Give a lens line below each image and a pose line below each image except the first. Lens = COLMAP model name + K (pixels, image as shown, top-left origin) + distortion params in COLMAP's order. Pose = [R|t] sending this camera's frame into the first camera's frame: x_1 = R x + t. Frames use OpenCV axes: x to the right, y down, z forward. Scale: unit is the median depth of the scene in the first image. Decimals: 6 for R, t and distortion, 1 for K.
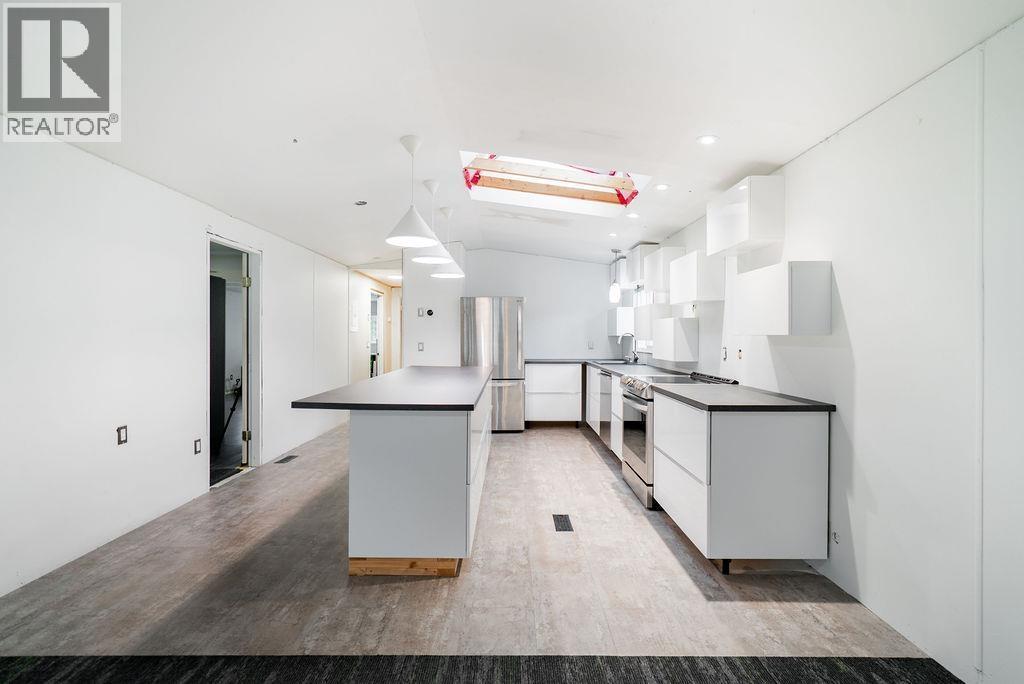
lens RADIAL K [[467.6, 0, 512.0], [0, 467.6, 342.0], [0, 0, 1]] dist [-0.003363, -0.000161]
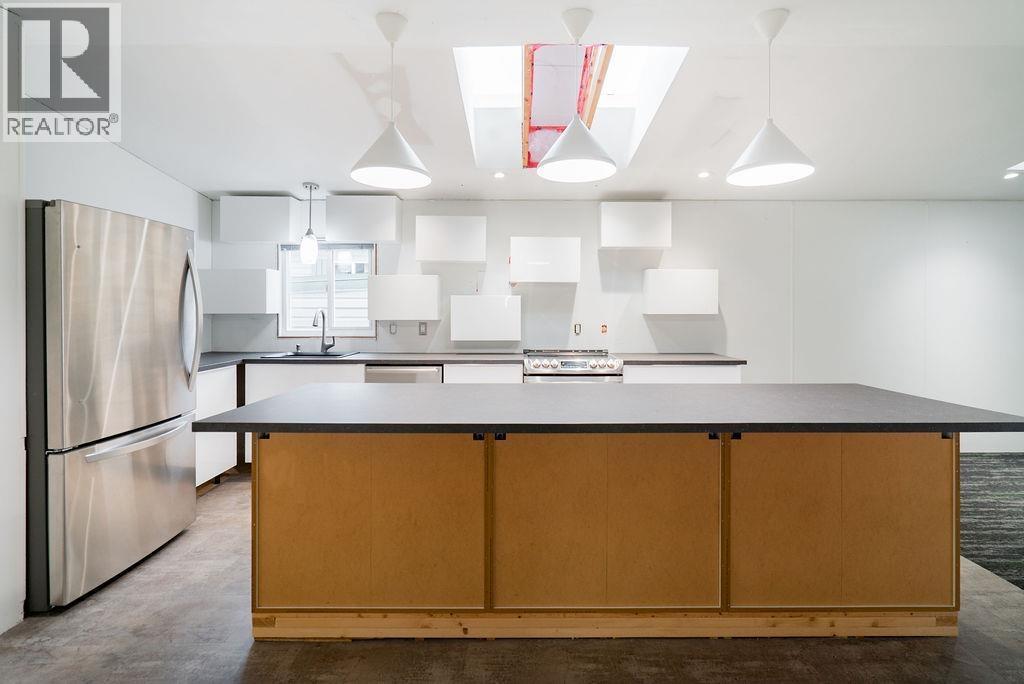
lens RADIAL K [[482.0, 0, 517.7], [0, 482.0, 317.5], [0, 0, 1]] dist [-0.000732, -0.000033]
pose [[0.001031, -0.016669, 0.999861, -0.599467], [0.012125, 0.999788, 0.016655, -0.021341], [-0.999926, 0.012106, 0.001233, 0.911648]]
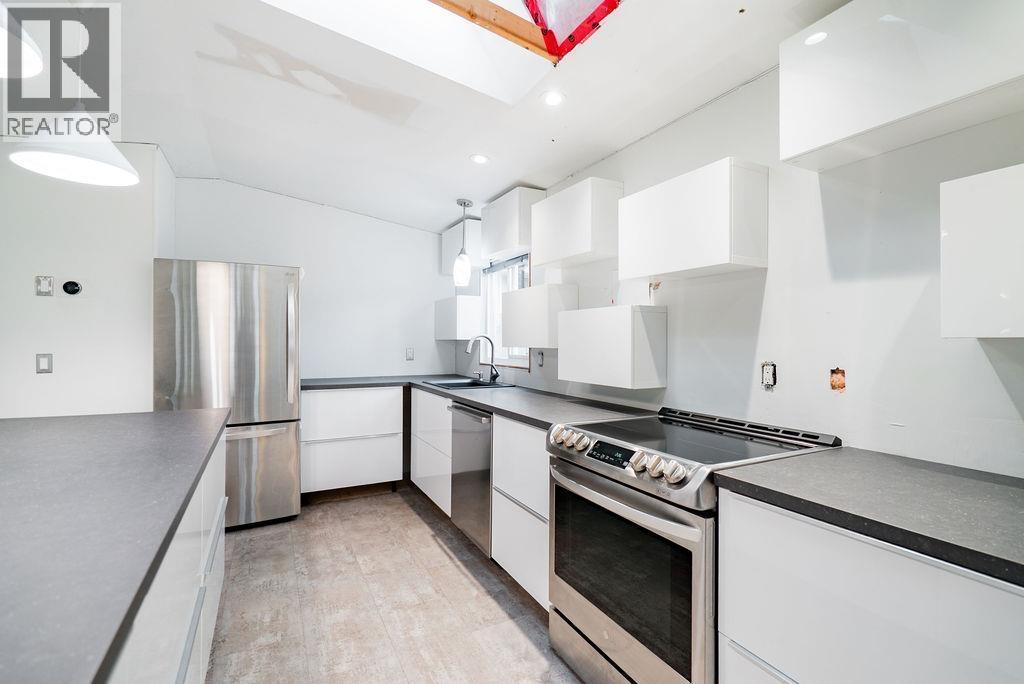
lens RADIAL K [[465.0, 0, 515.2], [0, 465.0, 340.2], [0, 0, 1]] dist [-0.003307, -0.000053]
pose [[0.882644, 0.001555, 0.470039, -0.009374], [0.004503, 0.999921, -0.011765, -0.006546], [-0.470020, 0.012501, 0.882567, 0.549713]]
